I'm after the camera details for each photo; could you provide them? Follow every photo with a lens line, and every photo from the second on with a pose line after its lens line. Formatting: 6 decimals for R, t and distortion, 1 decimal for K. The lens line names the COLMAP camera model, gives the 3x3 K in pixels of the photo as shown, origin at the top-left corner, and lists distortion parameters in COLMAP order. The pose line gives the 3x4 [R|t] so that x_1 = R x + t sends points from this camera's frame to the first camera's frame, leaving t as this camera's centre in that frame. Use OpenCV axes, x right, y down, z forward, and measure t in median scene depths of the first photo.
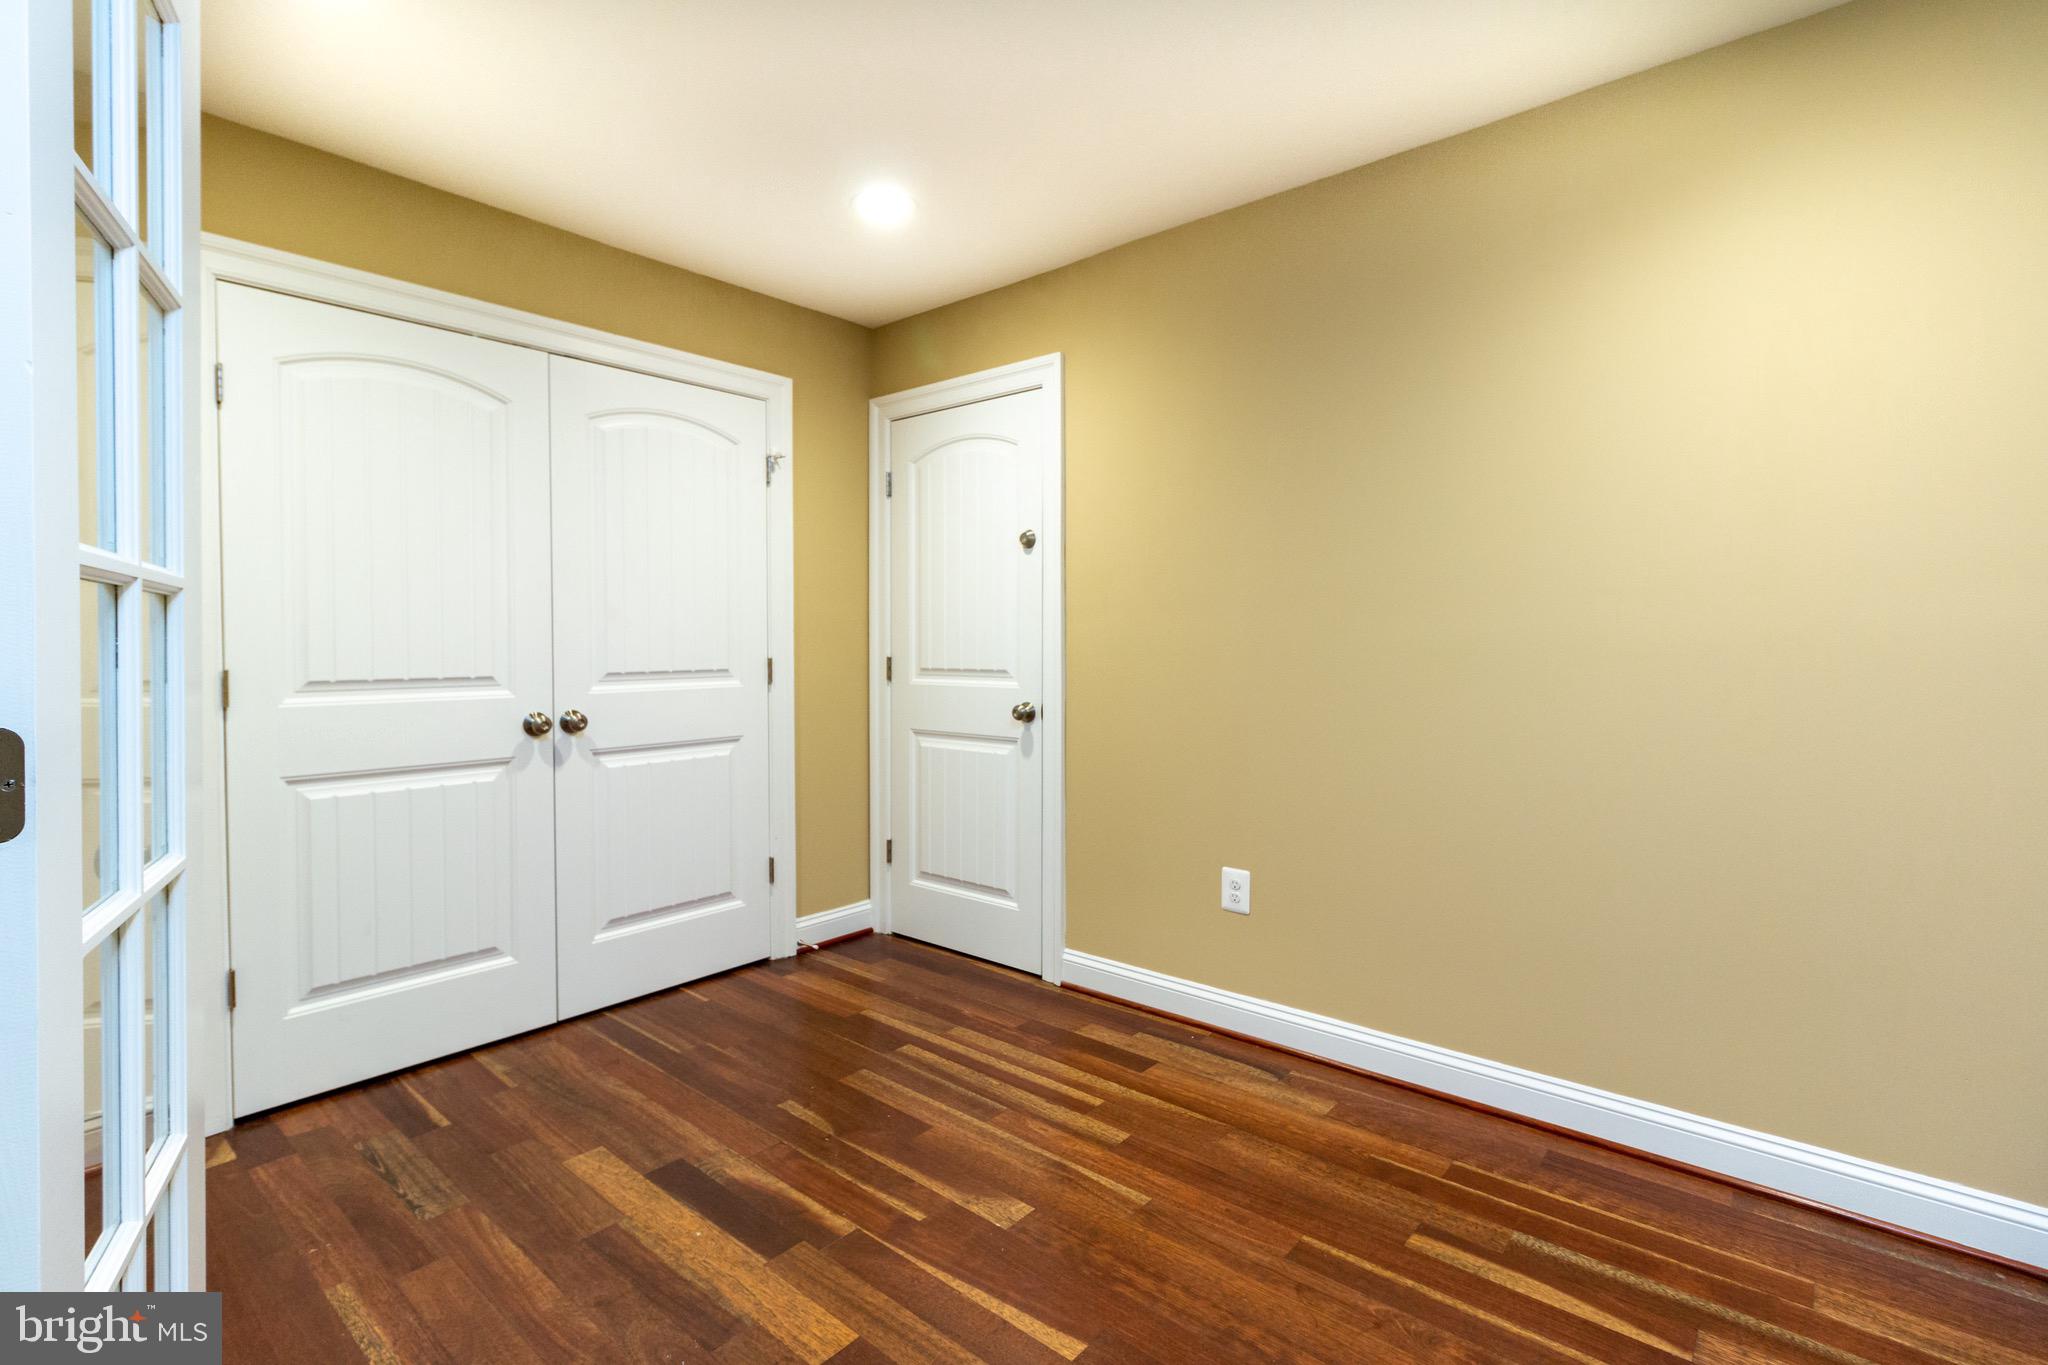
lens RADIAL K [[966.9, 0, 1025.9], [0, 966.9, 647.9], [0, 0, 1]] dist [-0.000872, 0.000243]
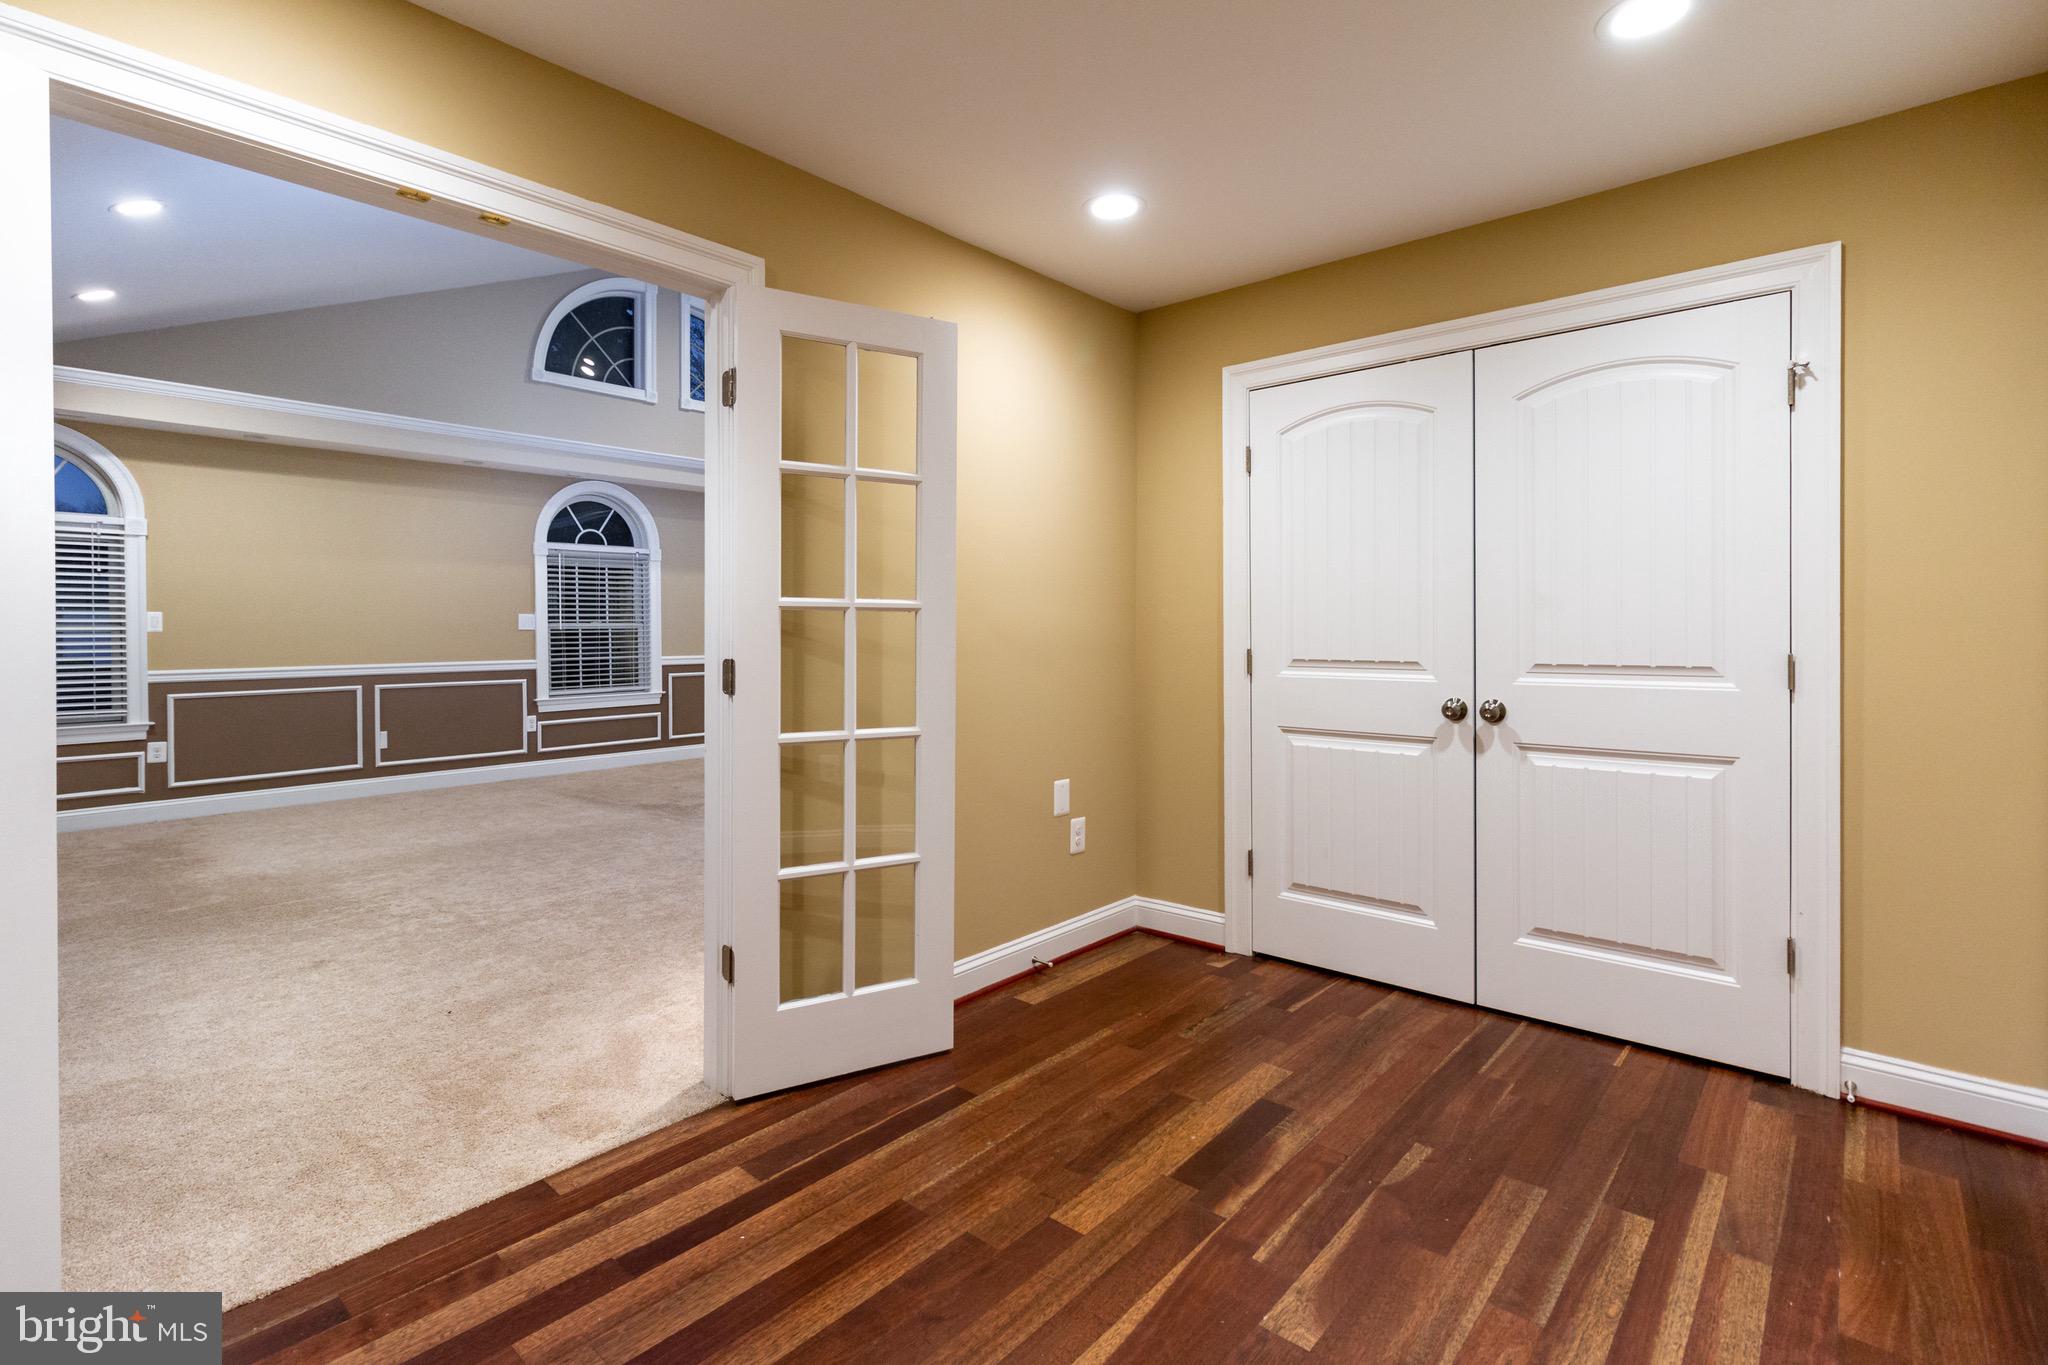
lens RADIAL K [[935.8, 0, 940.3], [0, 935.8, 627.6], [0, 0, 1]] dist [-0.001796, -0.000853]
pose [[-0.063544, 0.000388, -0.997979, 0.602165], [-0.004639, 0.999989, 0.000684, -0.008762], [0.997968, 0.004673, -0.063541, 0.565559]]
